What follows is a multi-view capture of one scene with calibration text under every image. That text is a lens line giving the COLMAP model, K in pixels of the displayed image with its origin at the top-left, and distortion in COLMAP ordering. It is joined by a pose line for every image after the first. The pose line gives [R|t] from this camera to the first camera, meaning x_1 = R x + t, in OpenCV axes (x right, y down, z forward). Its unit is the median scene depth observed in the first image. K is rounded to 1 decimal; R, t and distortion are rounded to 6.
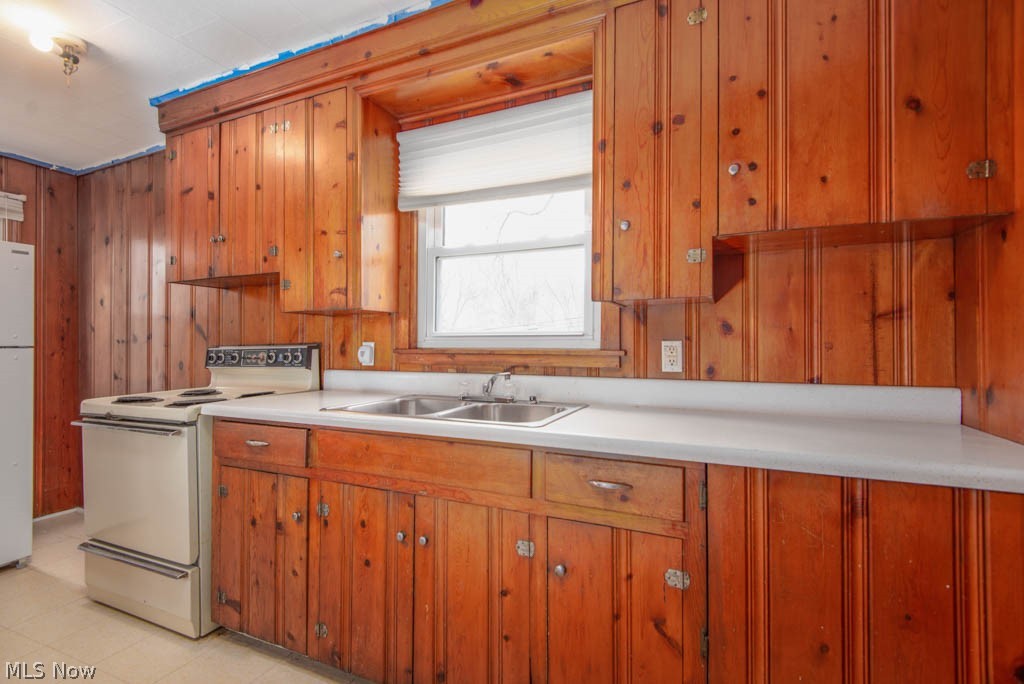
lens RADIAL K [[468.5, 0, 505.5], [0, 468.5, 341.9], [0, 0, 1]] dist [0.047966, -0.017665]
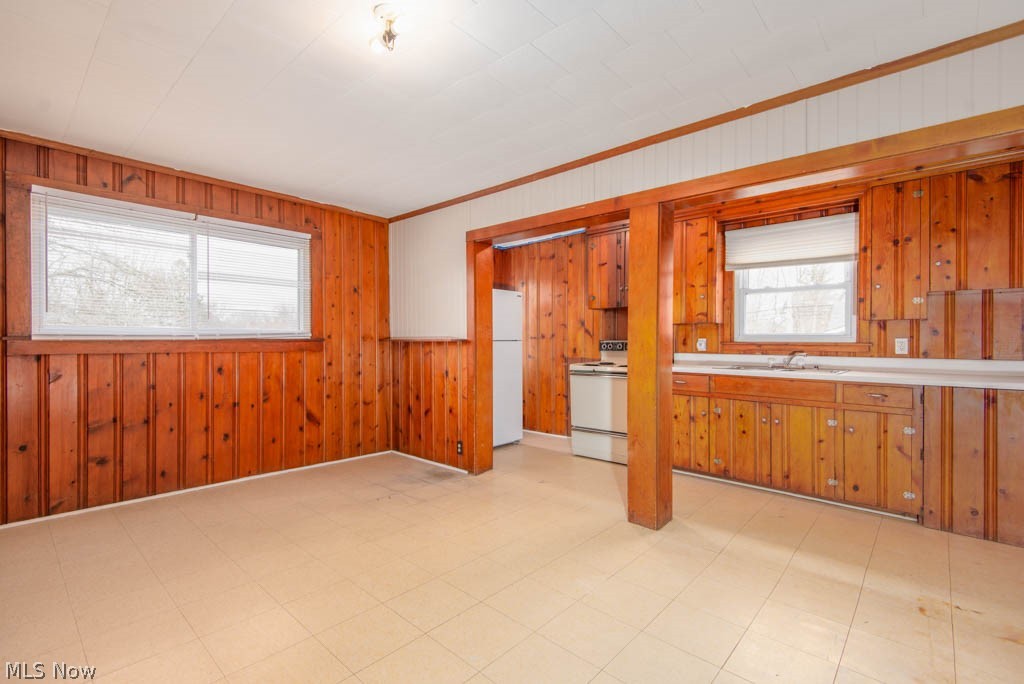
lens RADIAL K [[459.5, 0, 499.4], [0, 459.5, 339.1], [0, 0, 1]] dist [0.011825, -0.009507]
pose [[0.945665, 0.001500, -0.325140, -0.600718], [0.000378, 0.999984, 0.005712, -0.010391], [0.325143, -0.005525, 0.945649, -1.347968]]
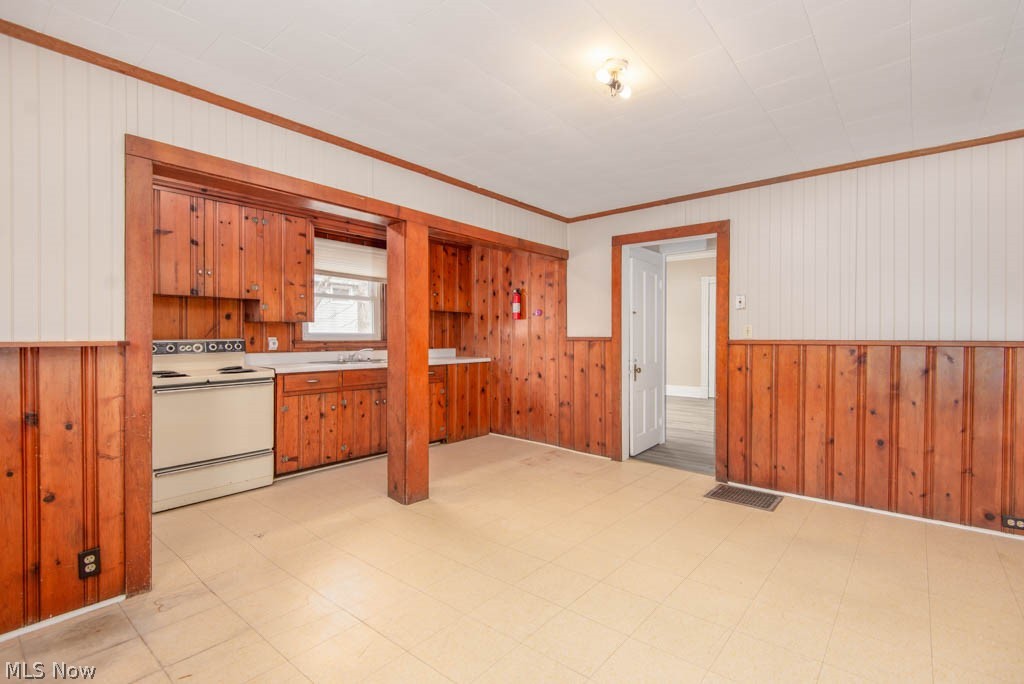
lens RADIAL K [[476.9, 0, 528.1], [0, 476.9, 339.0], [0, 0, 1]] dist [0.017083, -0.012218]
pose [[0.245873, -0.005195, 0.969288, -2.418739], [-0.008490, 0.999936, 0.007513, -0.020240], [-0.969265, -0.010077, 0.245813, -0.559667]]
